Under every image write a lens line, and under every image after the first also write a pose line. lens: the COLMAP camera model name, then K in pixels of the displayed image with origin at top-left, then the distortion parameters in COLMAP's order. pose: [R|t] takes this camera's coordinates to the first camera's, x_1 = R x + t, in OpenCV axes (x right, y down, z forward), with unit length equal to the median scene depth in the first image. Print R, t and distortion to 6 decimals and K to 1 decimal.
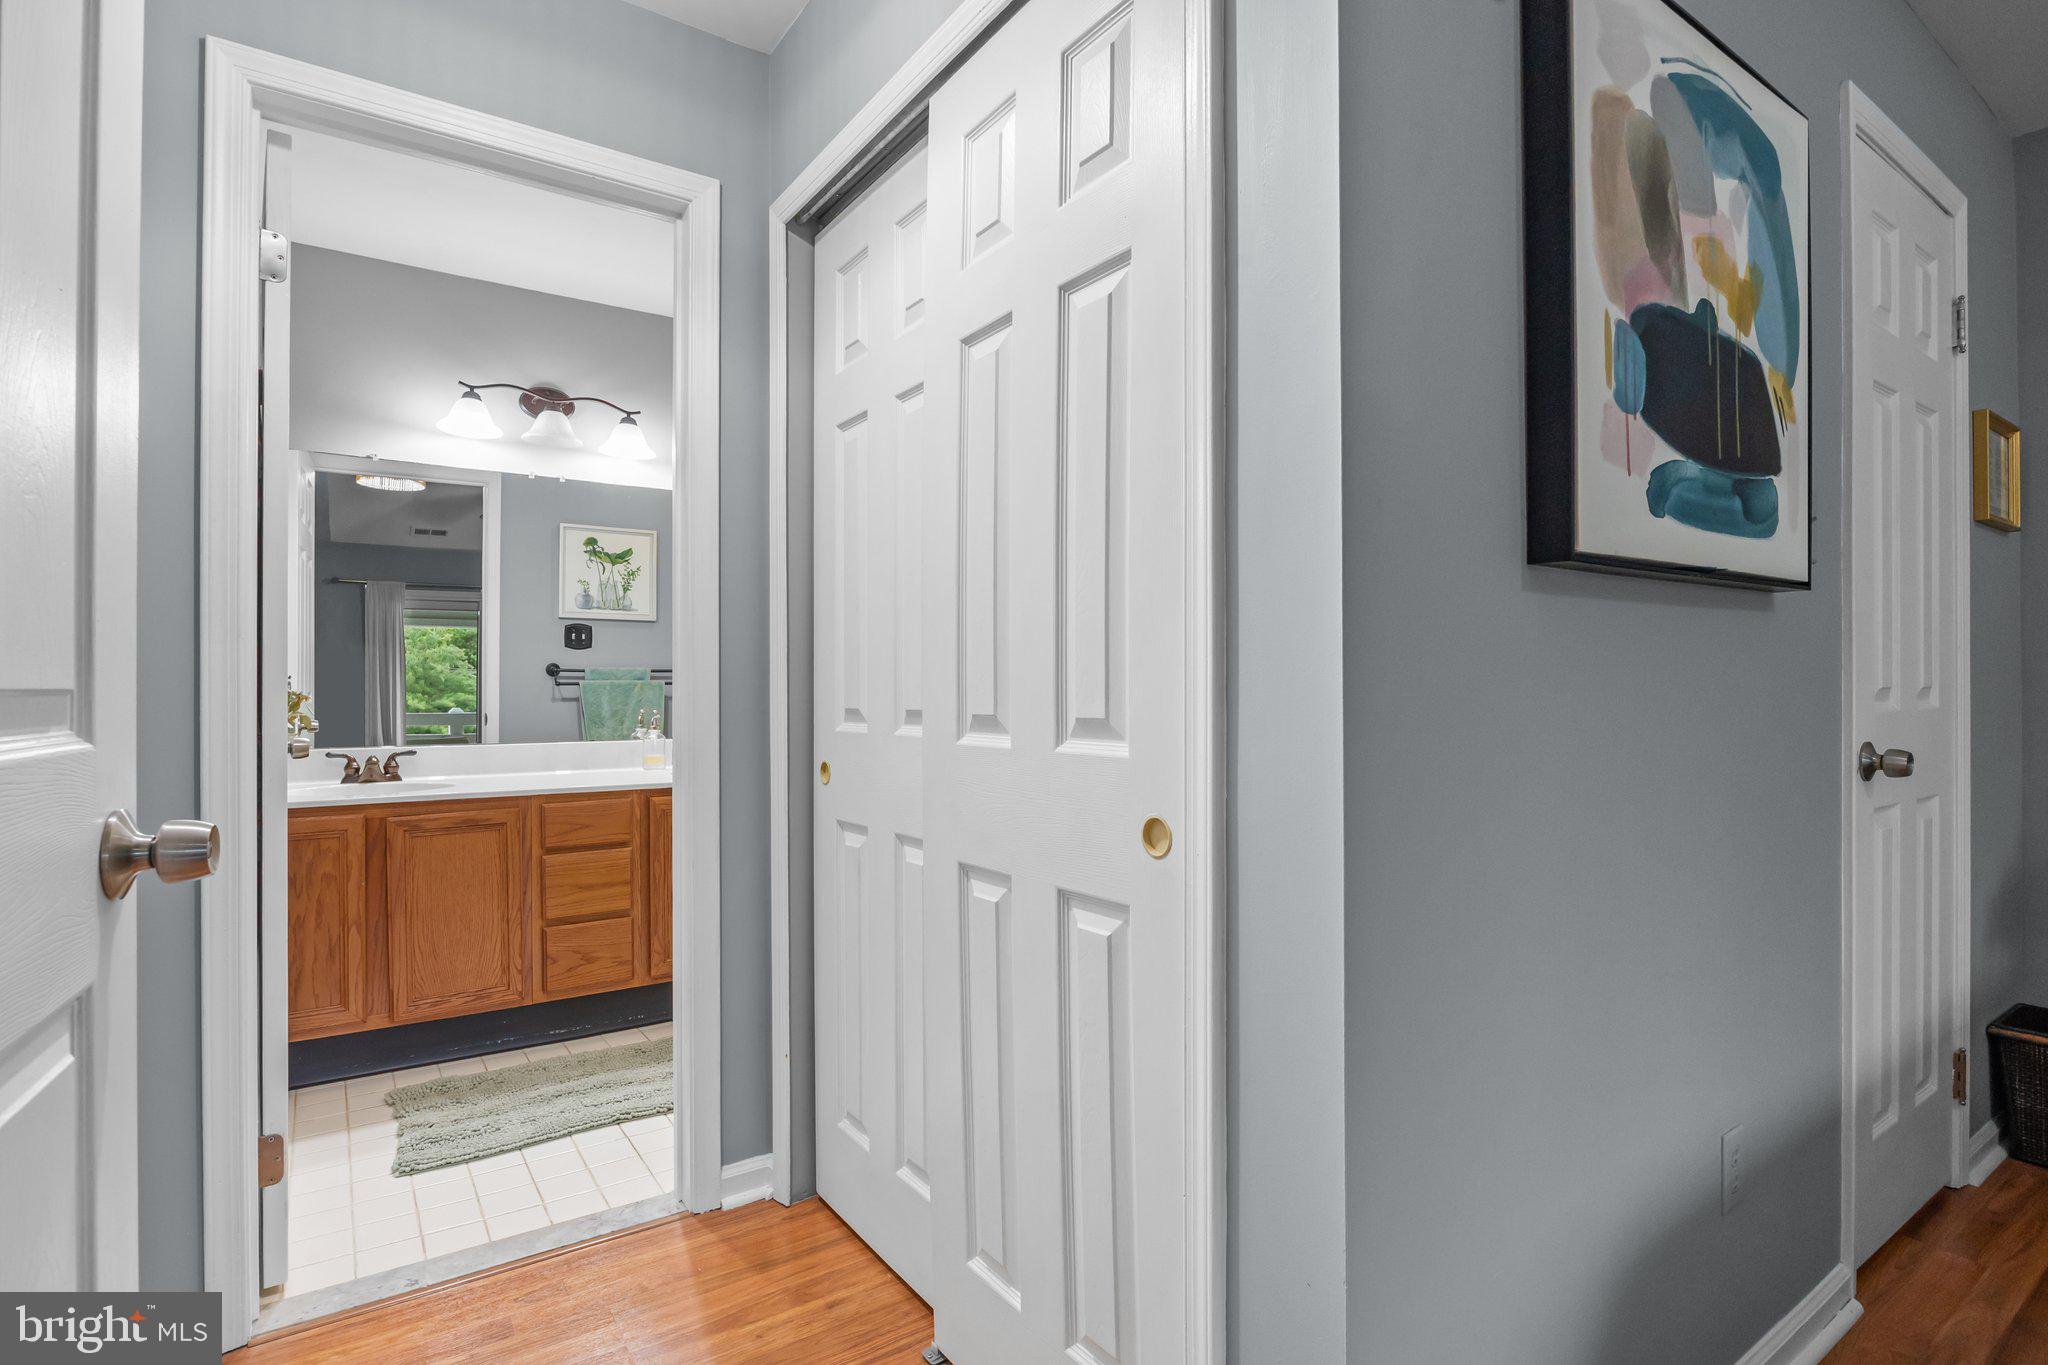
lens RADIAL K [[1005.7, 0, 1018.7], [0, 1005.7, 683.7], [0, 0, 1]] dist [-0.009907, 0.000647]
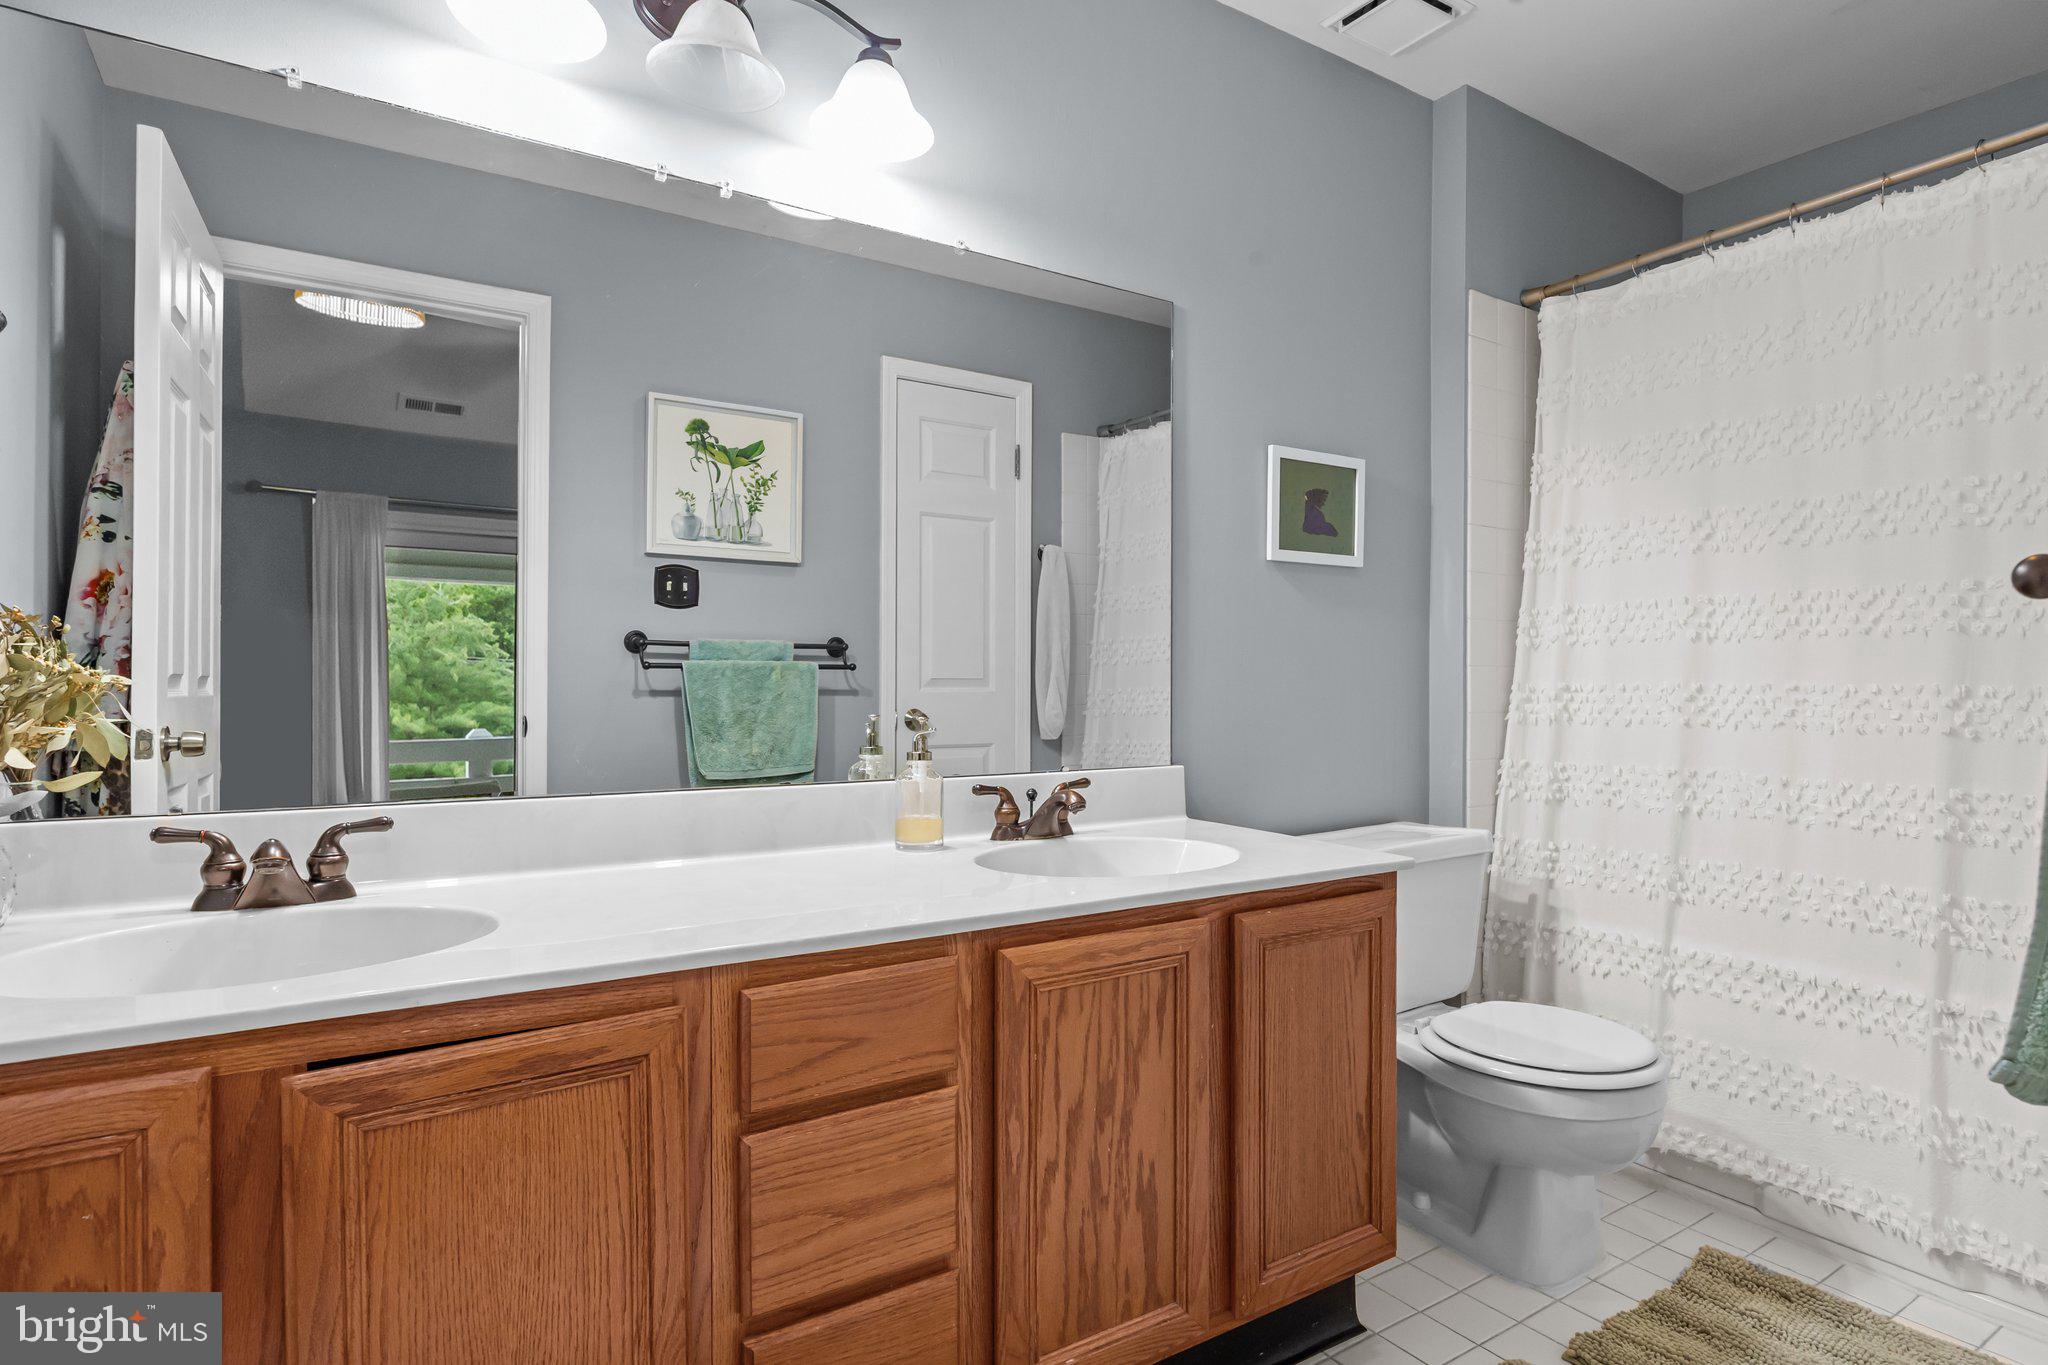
lens RADIAL K [[1072.2, 0, 1028.4], [0, 1072.2, 689.2], [0, 0, 1]] dist [-0.001559, -0.000408]
pose [[0.999738, 0.005348, -0.022240, -0.235464], [-0.005124, 0.999936, 0.010094, 0.006646], [0.022292, -0.009978, 0.999702, 0.403256]]
